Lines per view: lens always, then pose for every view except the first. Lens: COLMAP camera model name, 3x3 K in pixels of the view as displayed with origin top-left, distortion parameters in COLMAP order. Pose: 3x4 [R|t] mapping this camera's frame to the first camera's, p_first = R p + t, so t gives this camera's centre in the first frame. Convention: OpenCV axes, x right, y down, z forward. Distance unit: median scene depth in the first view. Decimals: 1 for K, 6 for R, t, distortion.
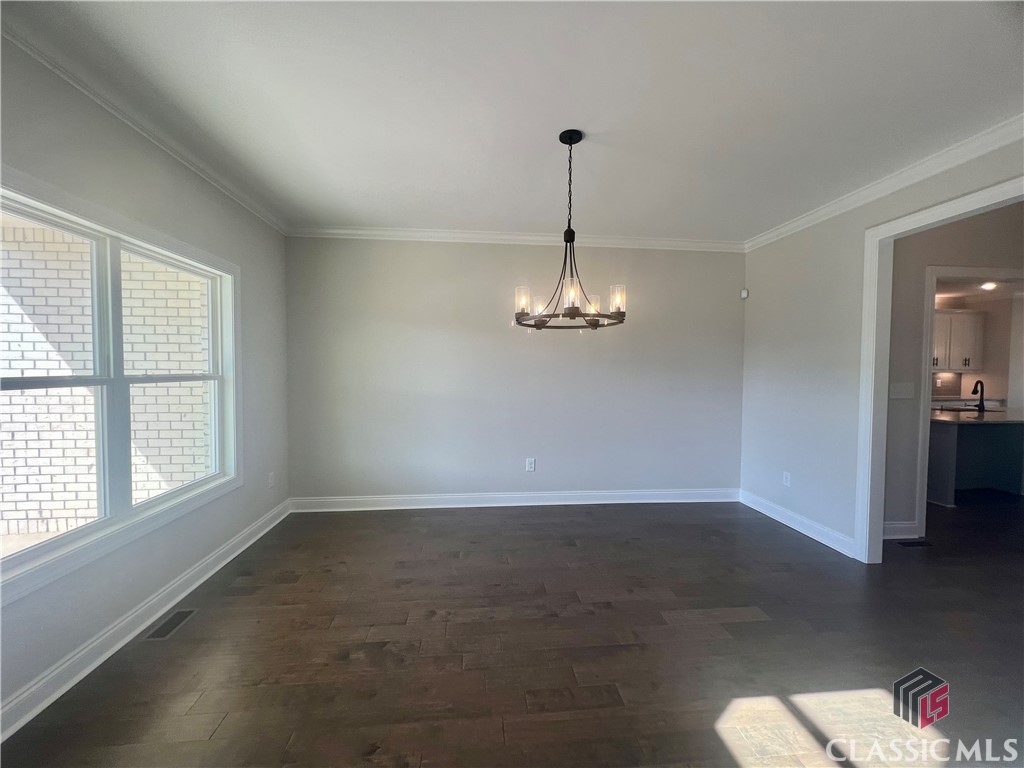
lens RADIAL K [[409.5, 0, 509.5], [0, 409.5, 381.3], [0, 0, 1]] dist [-0.002207, 0.000769]
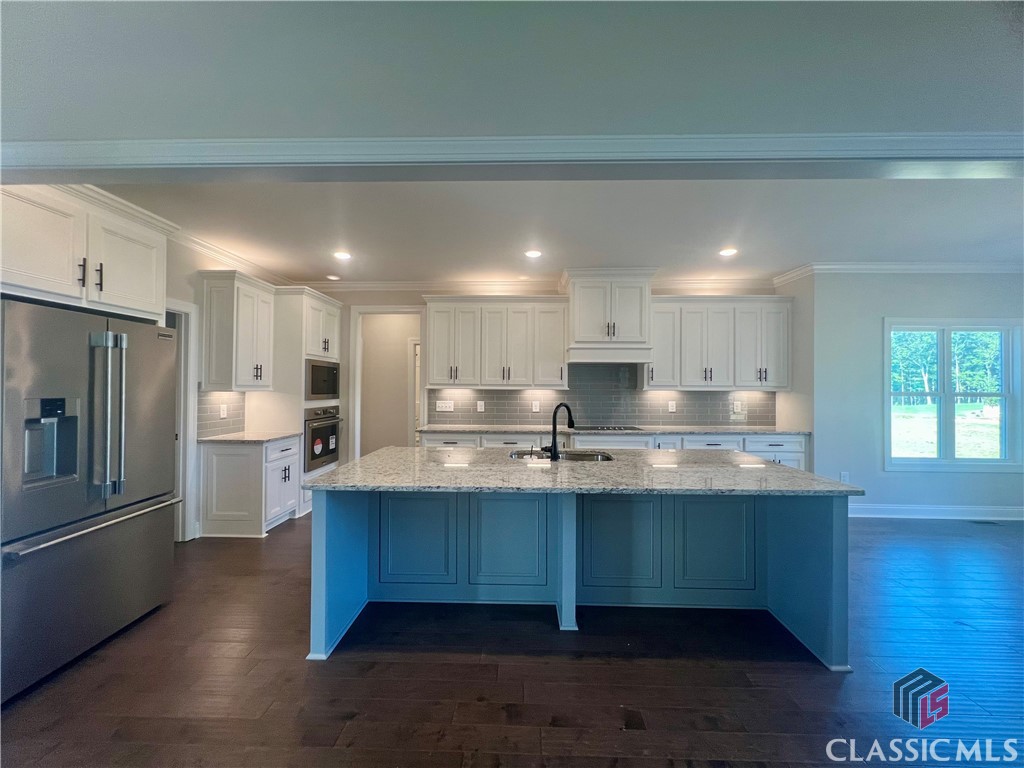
lens RADIAL K [[409.5, 0, 510.9], [0, 409.5, 381.6], [0, 0, 1]] dist [-0.002207, 0.000769]
pose [[0.991741, 0.001880, -0.128244, 1.163052], [-0.007417, 0.999060, -0.042713, -0.007654], [0.128043, 0.043312, 0.990822, 0.439744]]
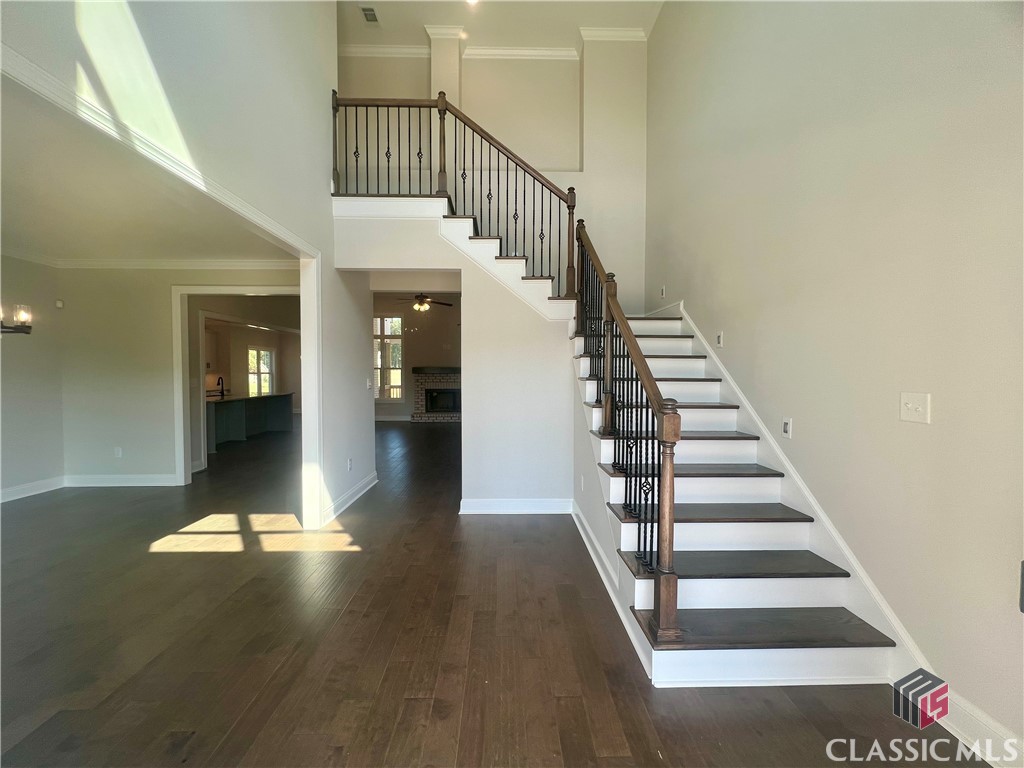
lens RADIAL K [[412.5, 0, 509.9], [0, 412.5, 382.7], [0, 0, 1]] dist [0.011027, 0.000331]
pose [[0.075828, -0.031092, 0.996636, -0.422773], [0.032230, 0.999068, 0.028716, 0.010788], [-0.996600, 0.029944, 0.076760, -0.283303]]
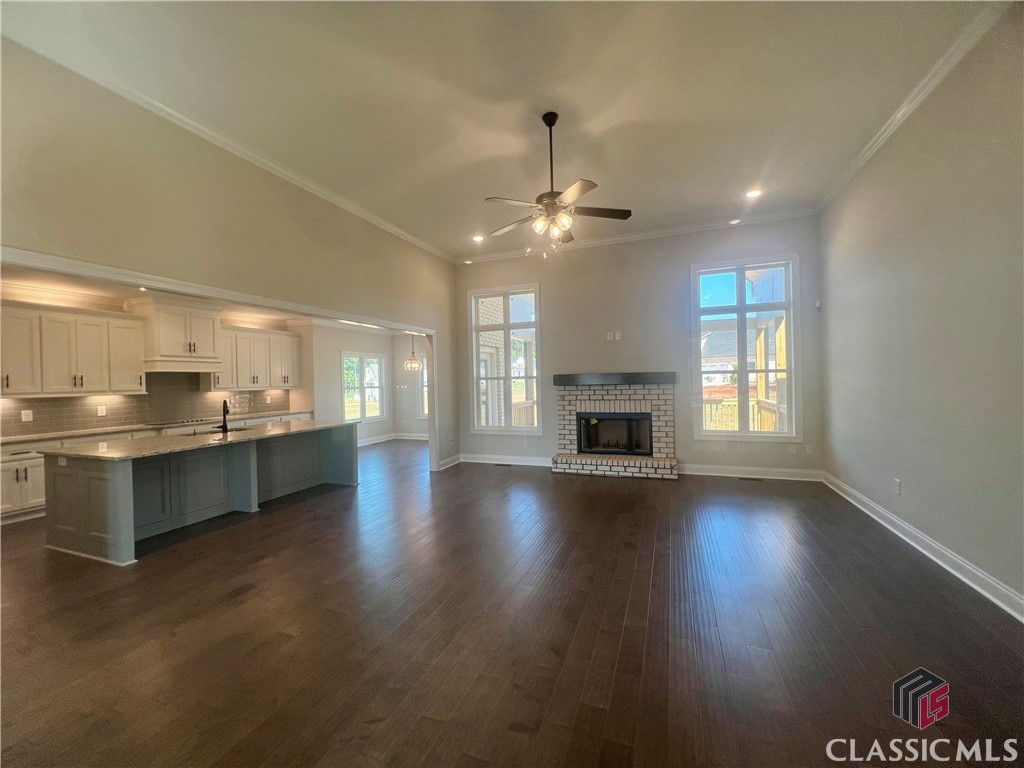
lens RADIAL K [[409.5, 0, 512.4], [0, 409.5, 384.0], [0, 0, 1]] dist [-0.002207, 0.000769]
pose [[0.447122, -0.022313, 0.894195, 0.598556], [0.052812, 0.998603, -0.001490, -0.002443], [-0.892912, 0.047890, 0.447676, -0.035882]]
